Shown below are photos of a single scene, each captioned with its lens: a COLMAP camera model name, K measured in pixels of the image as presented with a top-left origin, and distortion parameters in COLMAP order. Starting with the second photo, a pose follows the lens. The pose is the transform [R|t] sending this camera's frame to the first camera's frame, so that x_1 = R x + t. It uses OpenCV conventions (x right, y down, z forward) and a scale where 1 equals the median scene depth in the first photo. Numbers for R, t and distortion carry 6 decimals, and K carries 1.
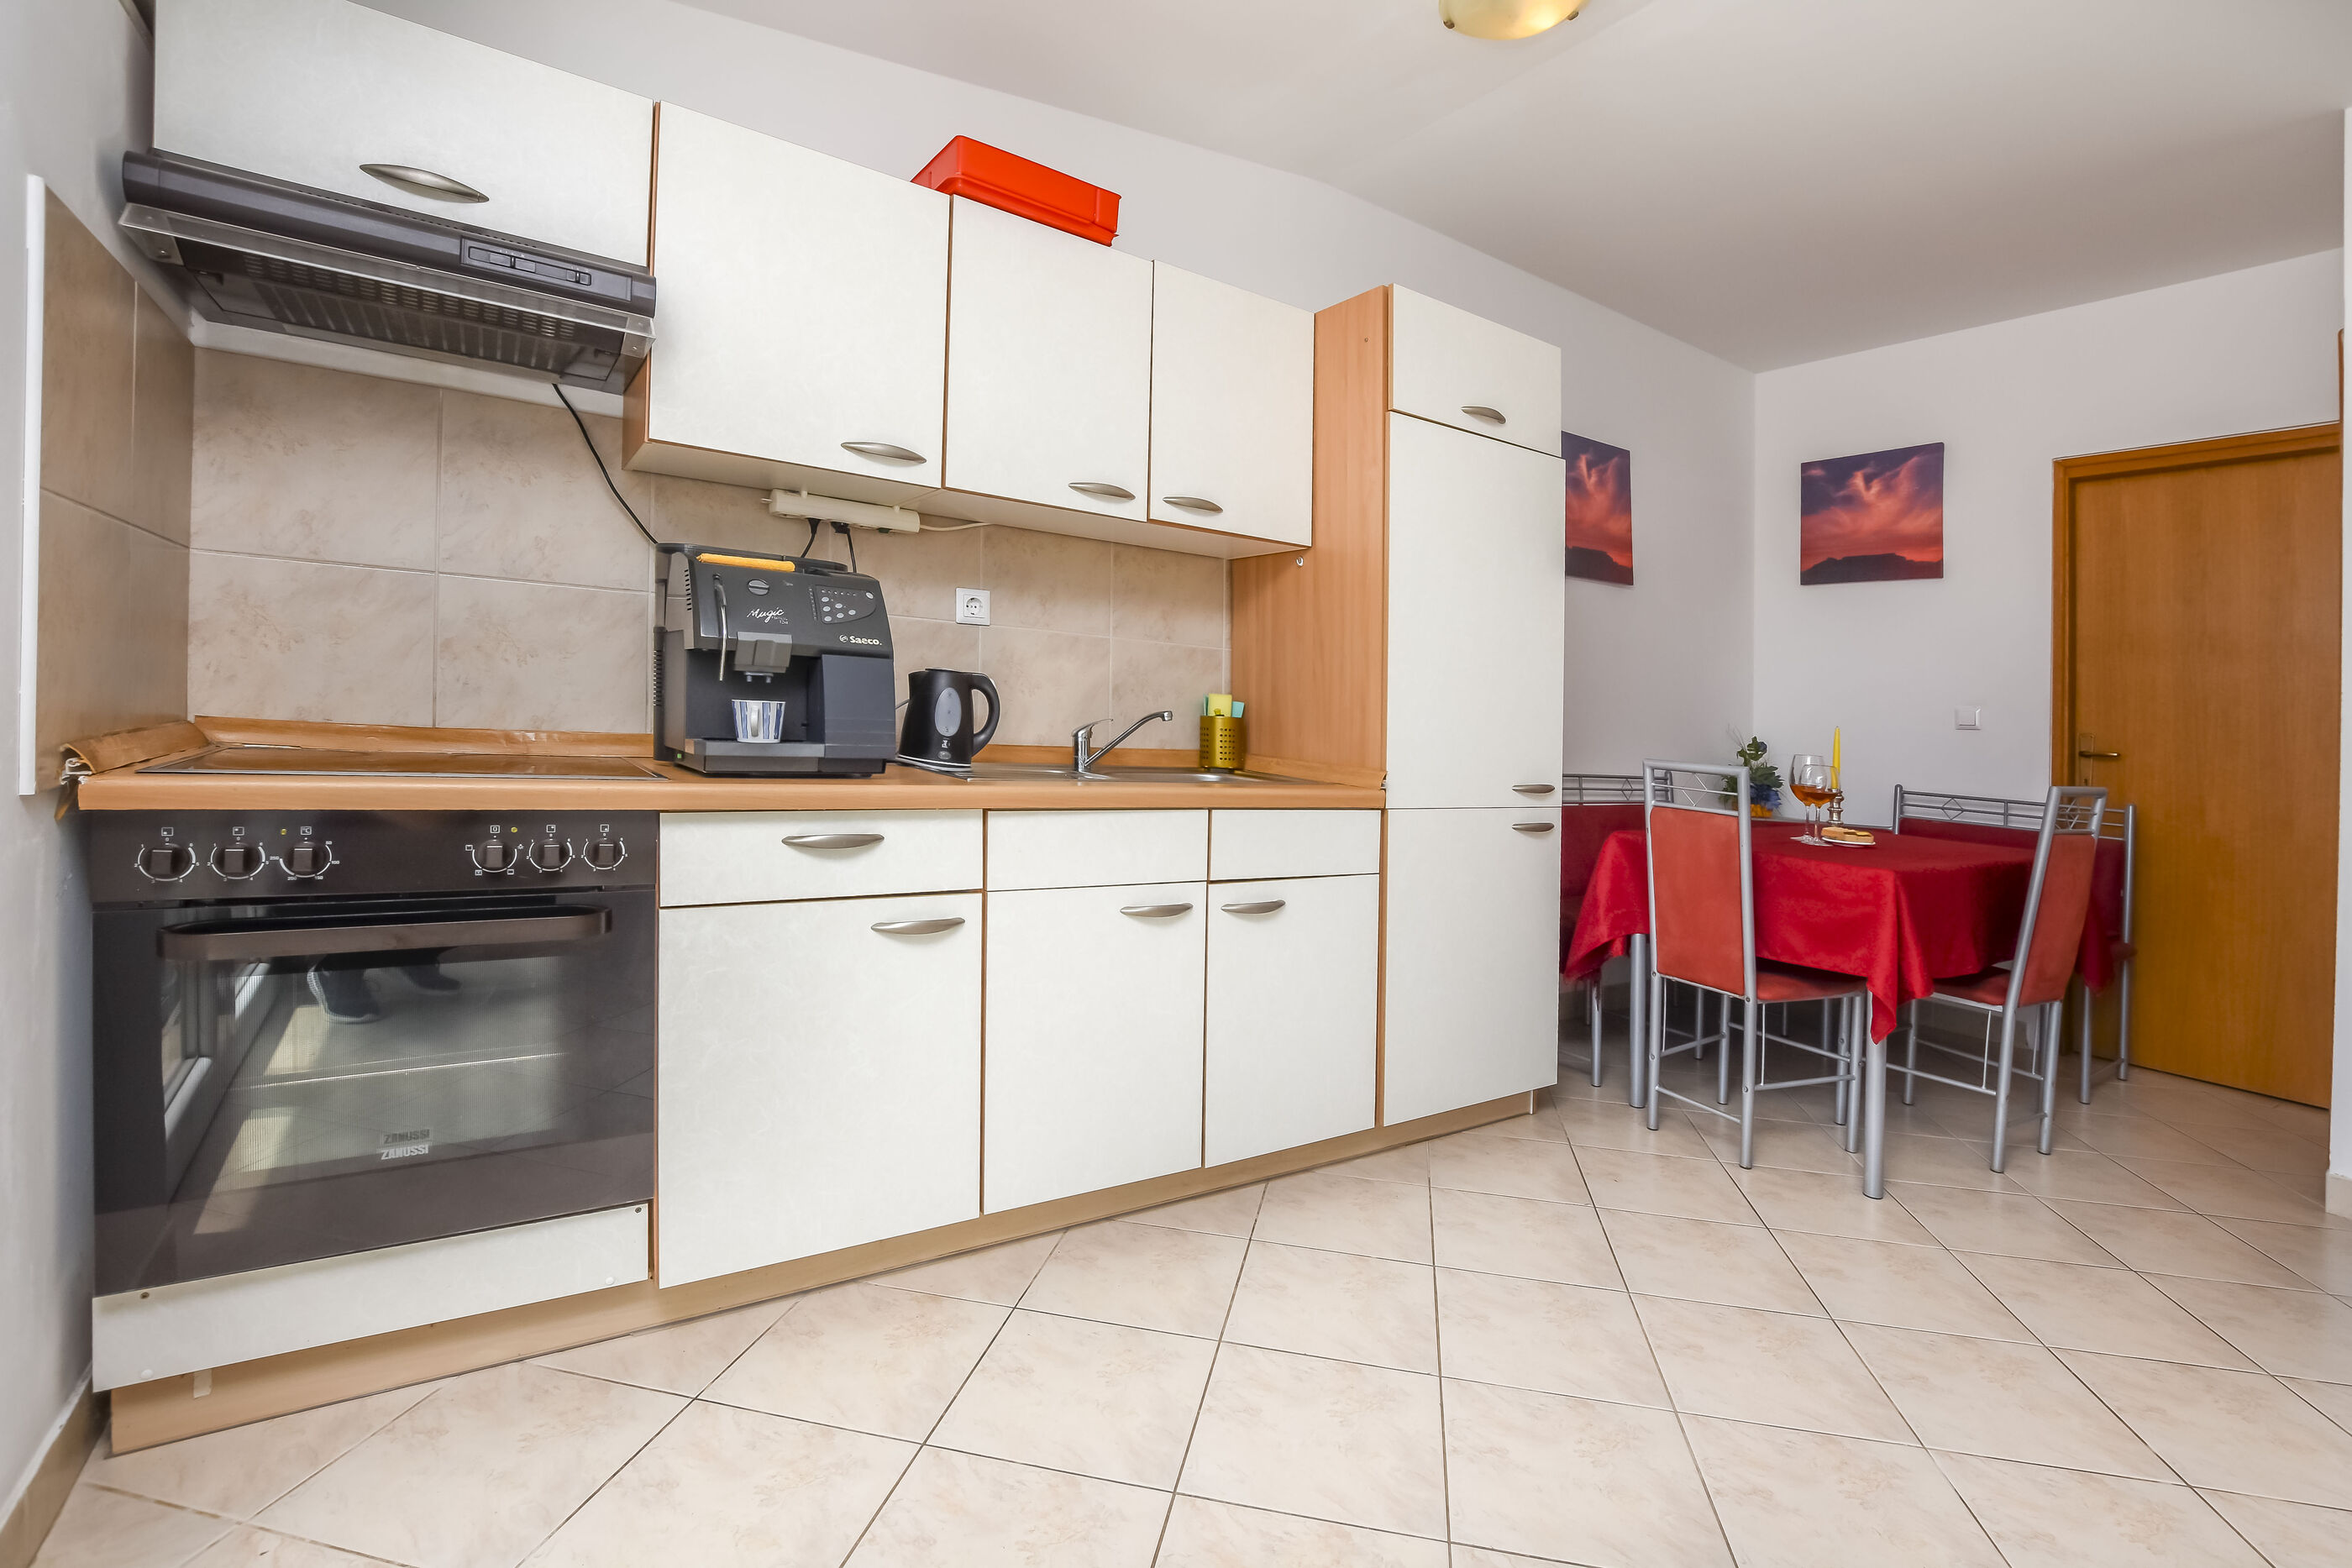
lens RADIAL K [[1089.6, 0, 1176.1], [0, 1089.6, 724.2], [0, 0, 1]] dist [0.000031, 0.000096]
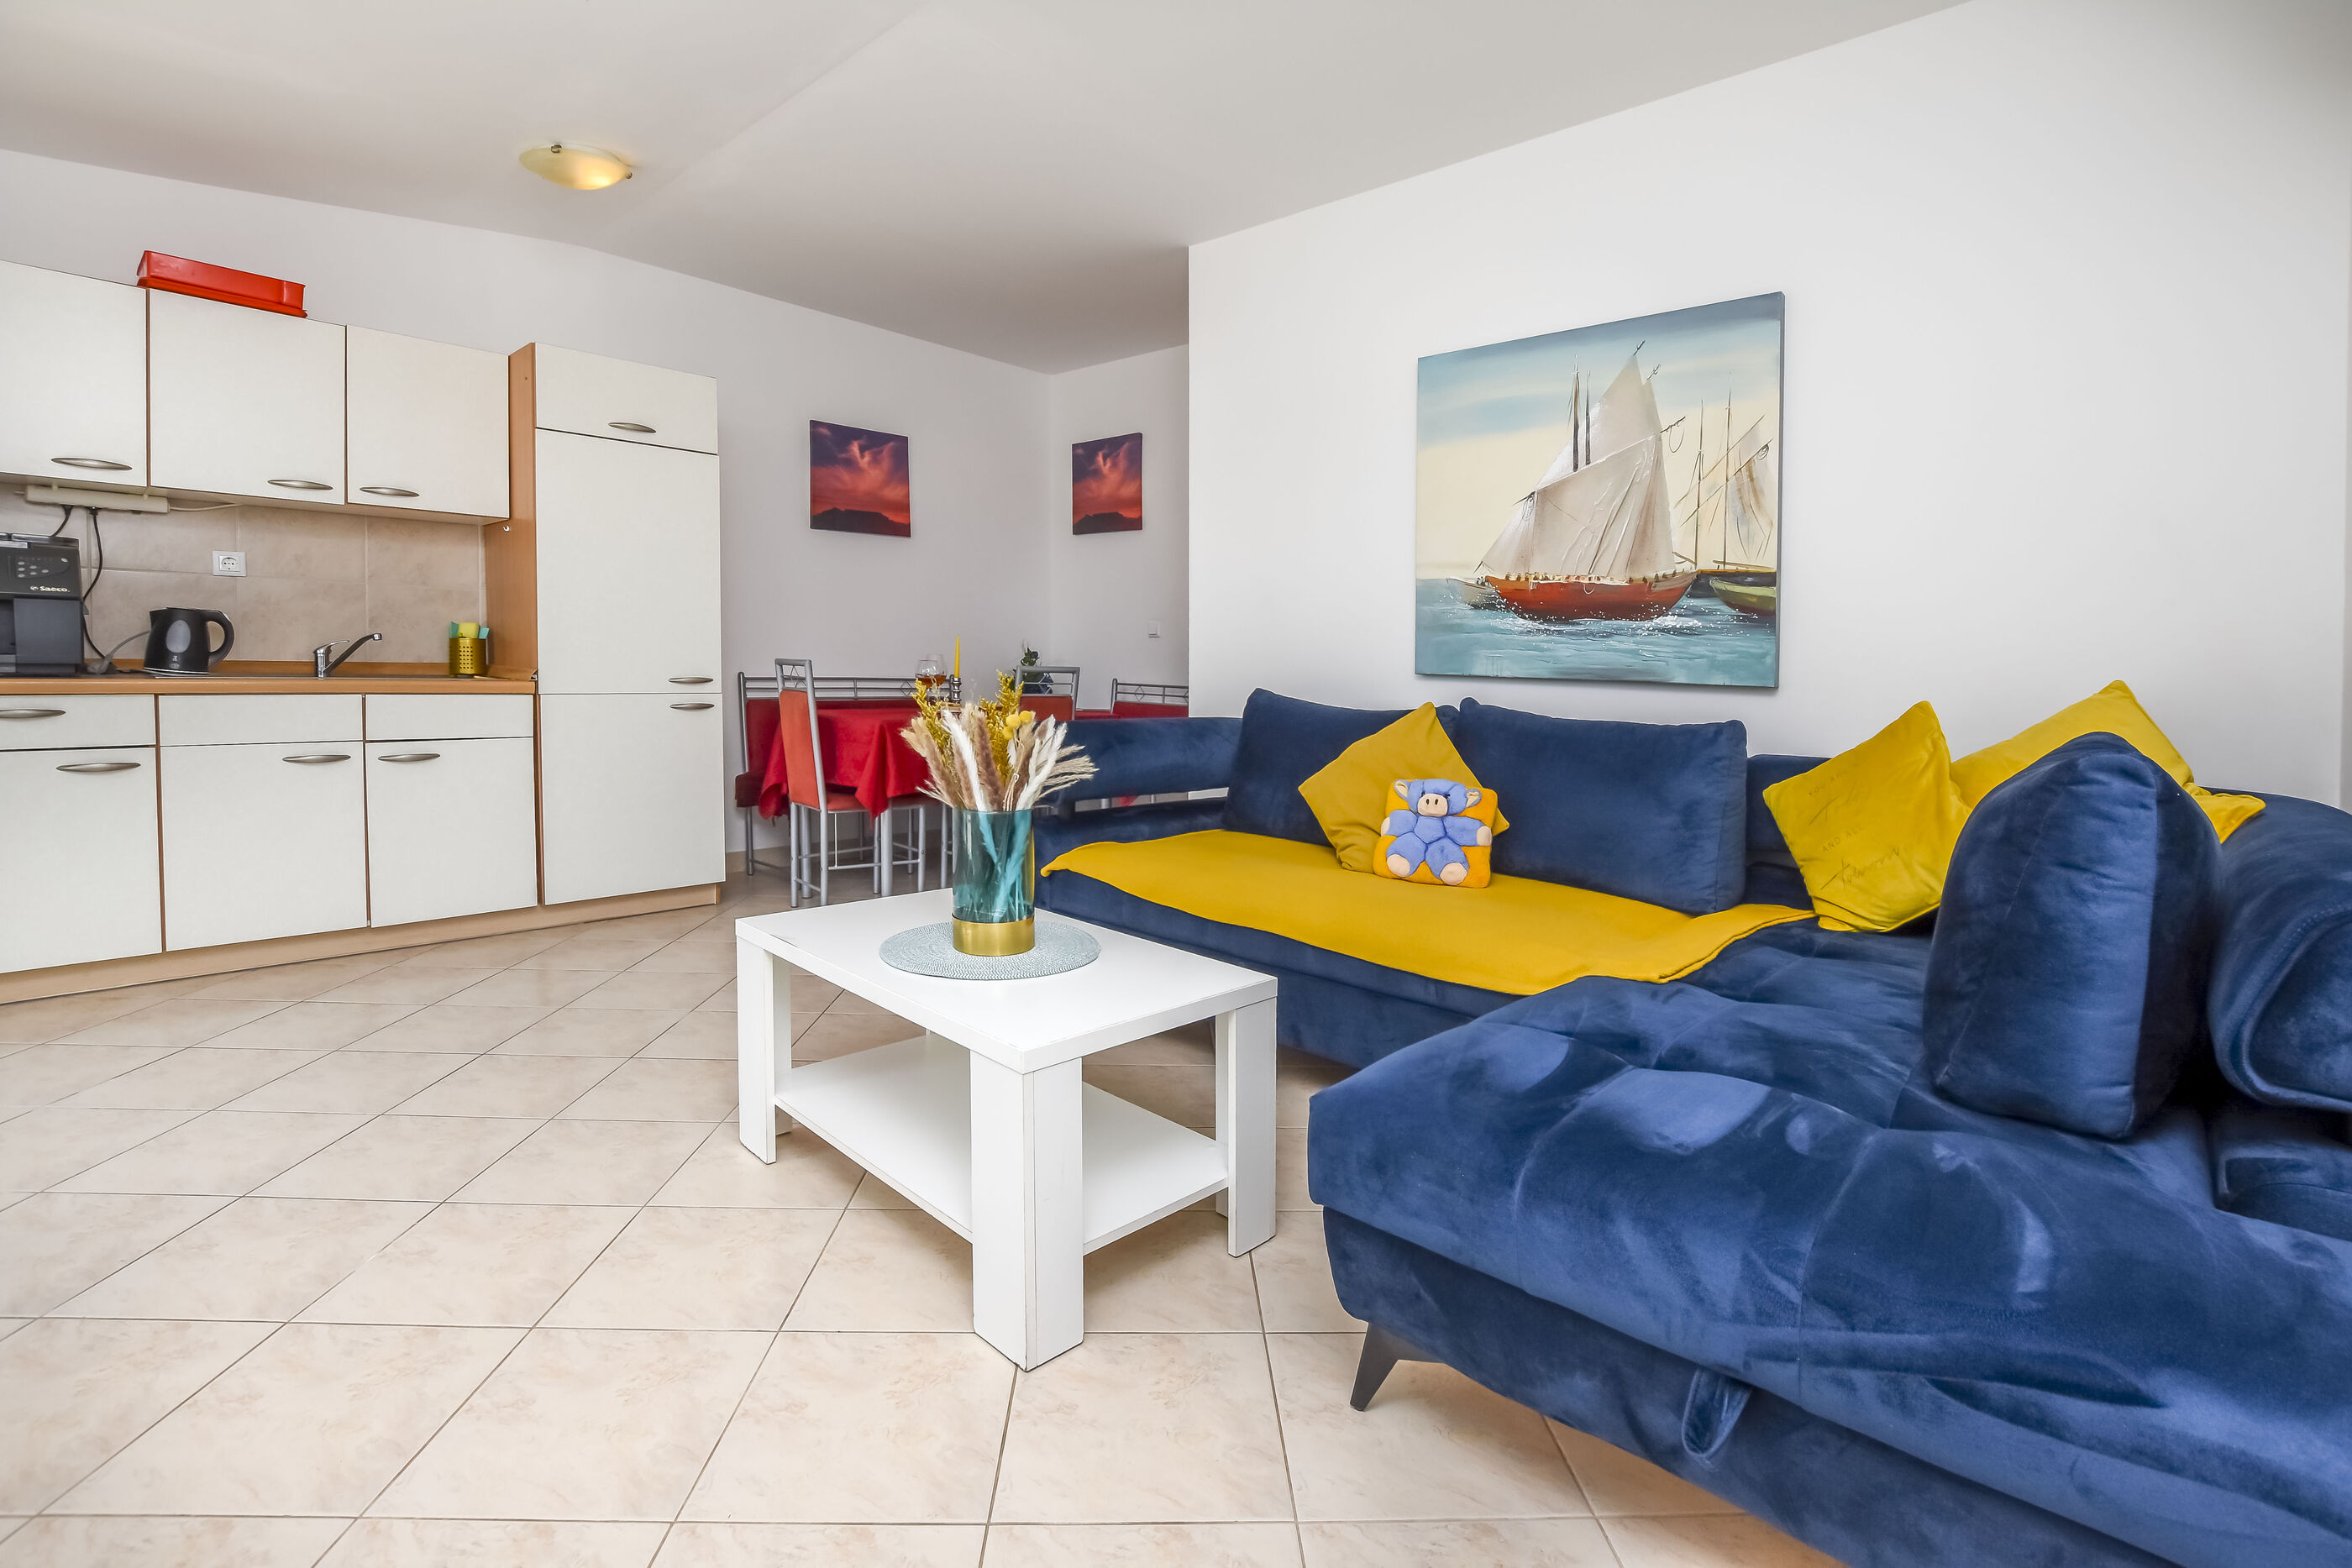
lens RADIAL K [[1106.9, 0, 1173.7], [0, 1106.9, 688.6], [0, 0, 1]] dist [-0.003666, -0.000324]
pose [[0.982055, -0.034275, 0.185453, 0.717696], [0.030320, 0.999249, 0.024126, 0.055662], [-0.186141, -0.018070, 0.982357, -0.620442]]
